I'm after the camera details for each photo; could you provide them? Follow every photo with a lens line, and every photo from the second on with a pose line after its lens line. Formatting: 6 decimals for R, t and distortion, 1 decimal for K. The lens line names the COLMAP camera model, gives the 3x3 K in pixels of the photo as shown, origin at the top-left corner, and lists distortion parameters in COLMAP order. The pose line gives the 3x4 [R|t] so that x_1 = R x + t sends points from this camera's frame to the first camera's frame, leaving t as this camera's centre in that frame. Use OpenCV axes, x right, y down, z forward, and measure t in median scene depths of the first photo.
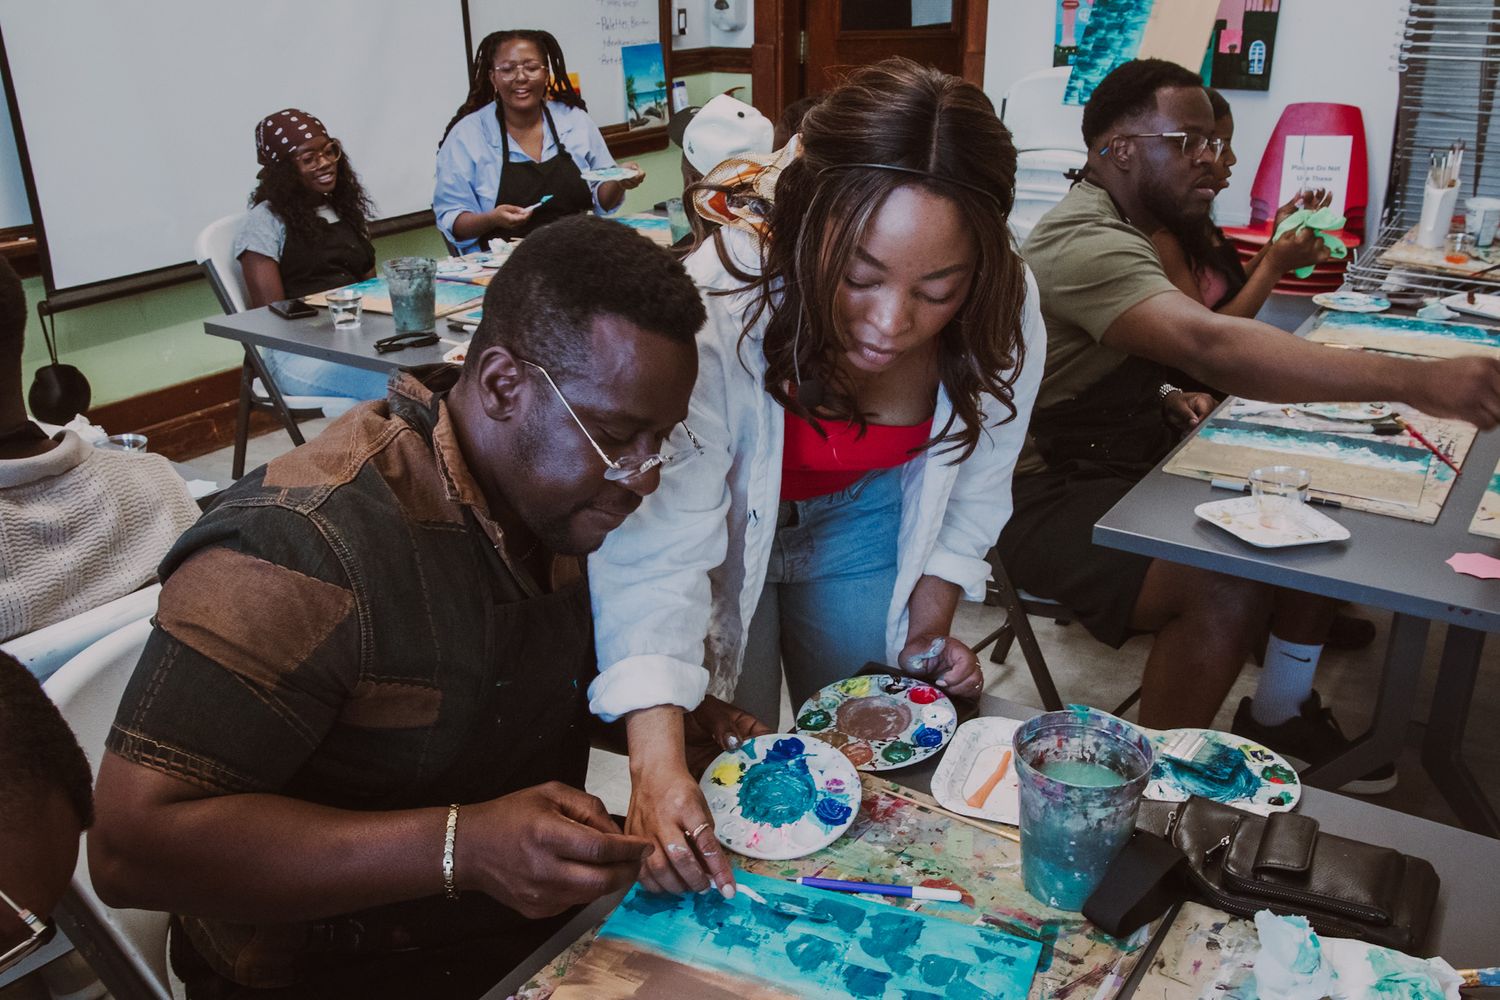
lens RADIAL K [[1349.2, 0, 750.0], [0, 1349.2, 500.0], [0, 0, 1]] dist [-0.040792, 0.011668]
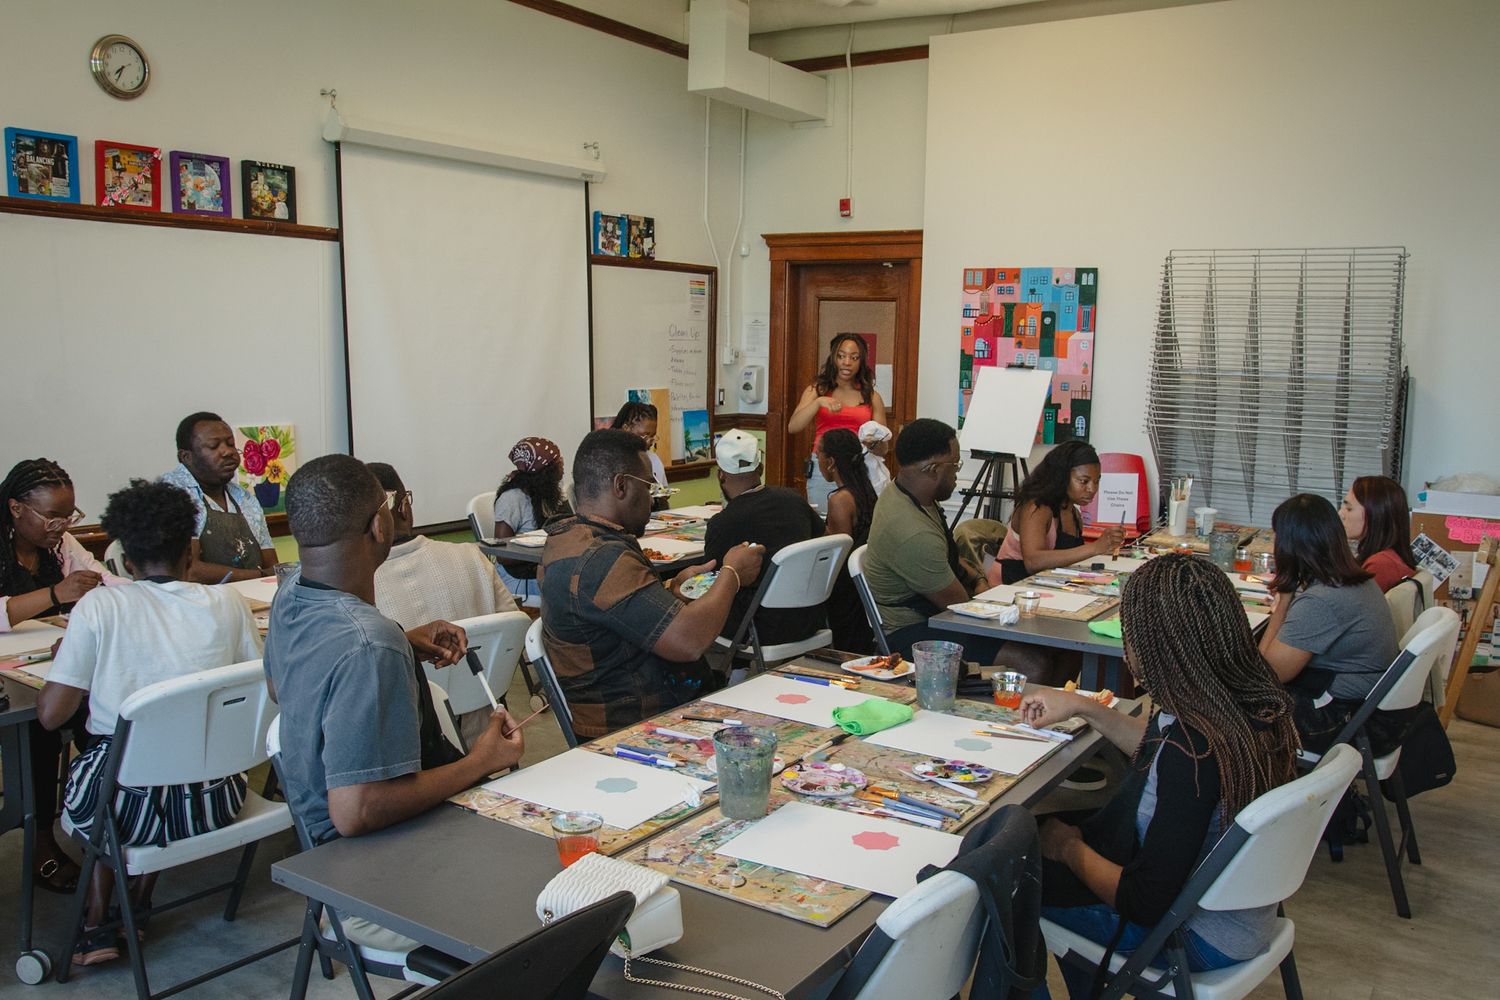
lens RADIAL K [[1294.2, 0, 750.0], [0, 1294.2, 500.0], [0, 0, 1]] dist [-0.005916, -0.002170]
pose [[0.999683, 0.025167, -0.000485, -0.014692], [-0.024443, 0.965961, -0.257531, 0.140788], [-0.006013, 0.257461, 0.966270, -0.407907]]
